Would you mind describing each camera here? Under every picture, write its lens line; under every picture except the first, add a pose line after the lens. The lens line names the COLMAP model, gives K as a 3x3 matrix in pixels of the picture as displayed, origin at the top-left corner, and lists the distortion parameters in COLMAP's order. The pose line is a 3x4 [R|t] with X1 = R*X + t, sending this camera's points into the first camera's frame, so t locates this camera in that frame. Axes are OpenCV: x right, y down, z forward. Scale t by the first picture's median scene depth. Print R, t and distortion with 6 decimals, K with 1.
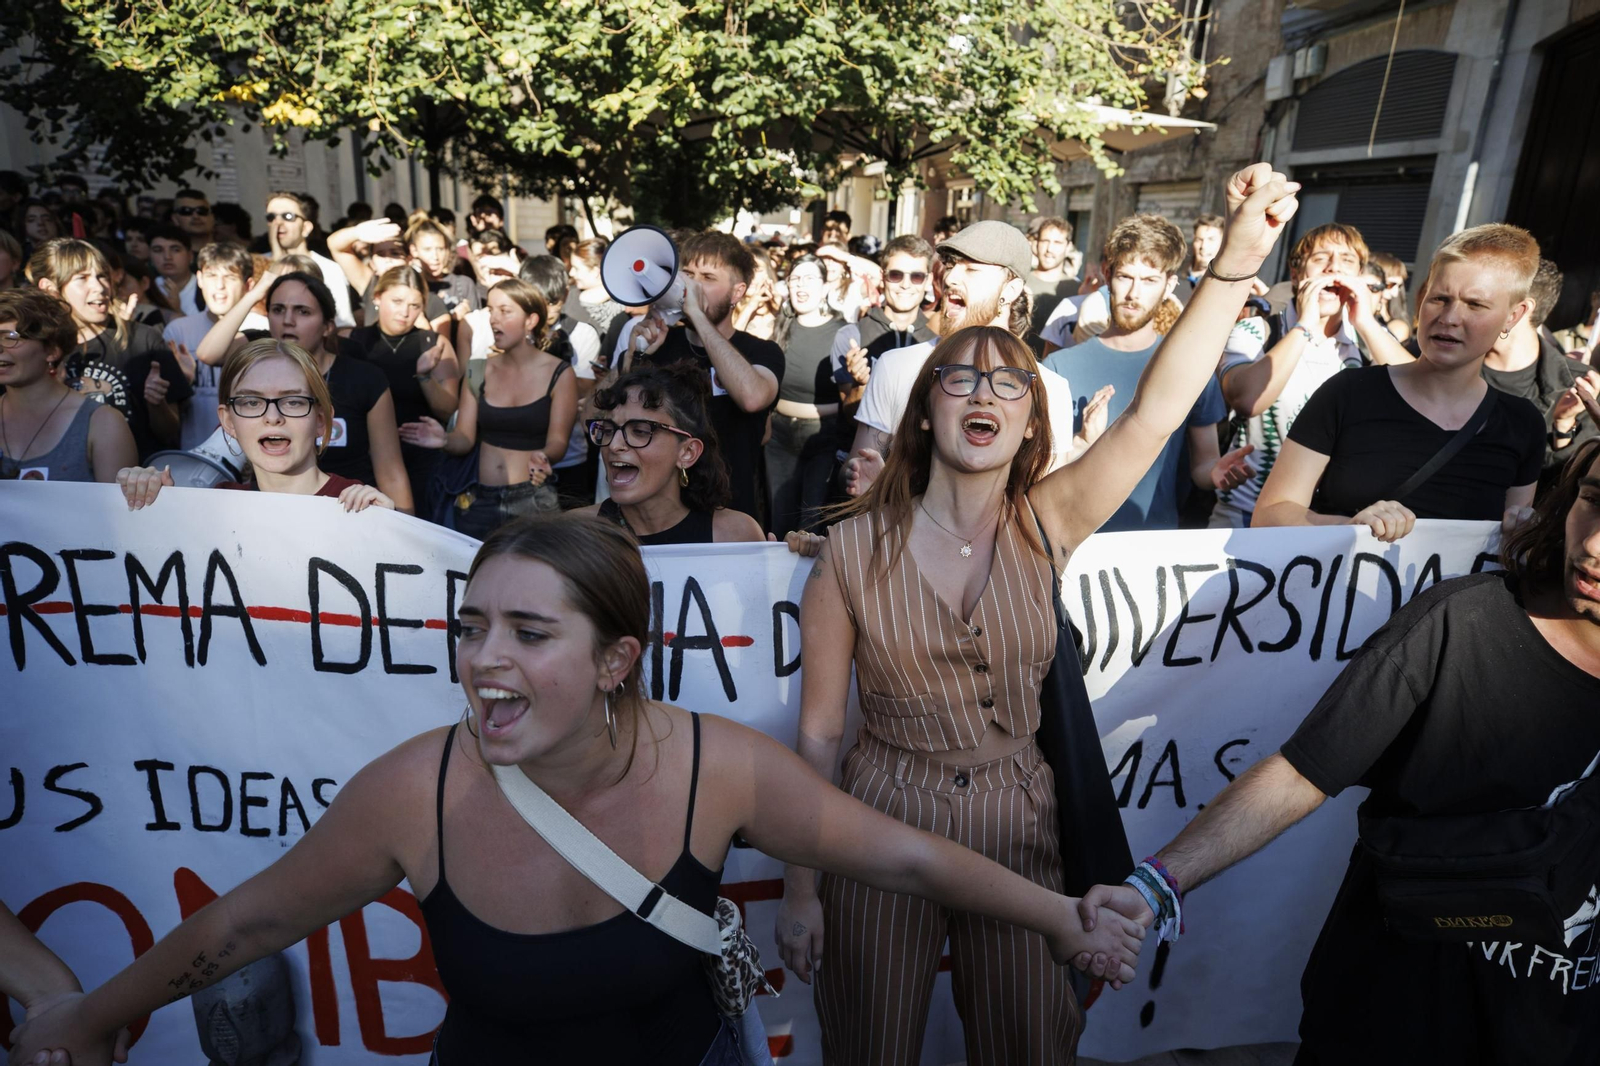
lens RADIAL K [[1070.9, 0, 800.0], [0, 1070.9, 533.0], [0, 0, 1]] dist [0.000279, 0.001939]
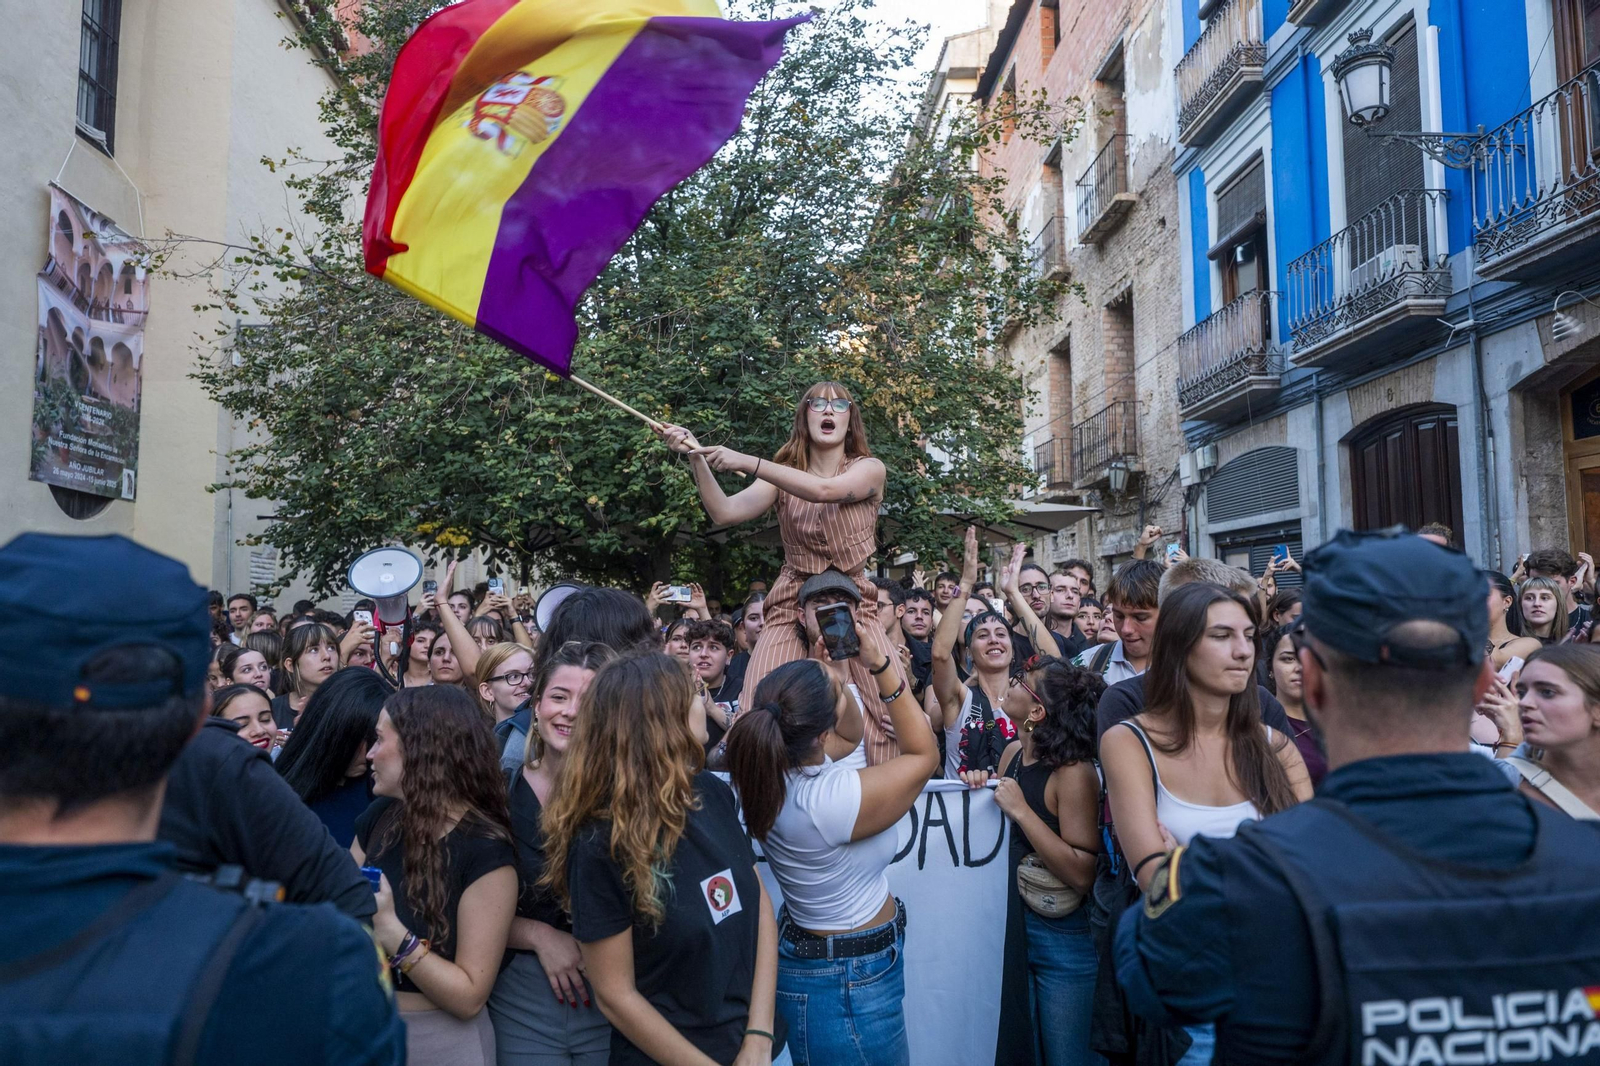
lens RADIAL K [[1116.0, 0, 800.0], [0, 1116.0, 533.0], [0, 0, 1]] dist [-0.001033, 0.000053]
pose [[0.997101, -0.057930, -0.049341, 0.059109], [0.036892, 0.935129, -0.352380, 0.100524], [0.066554, 0.349538, 0.934555, -0.256304]]
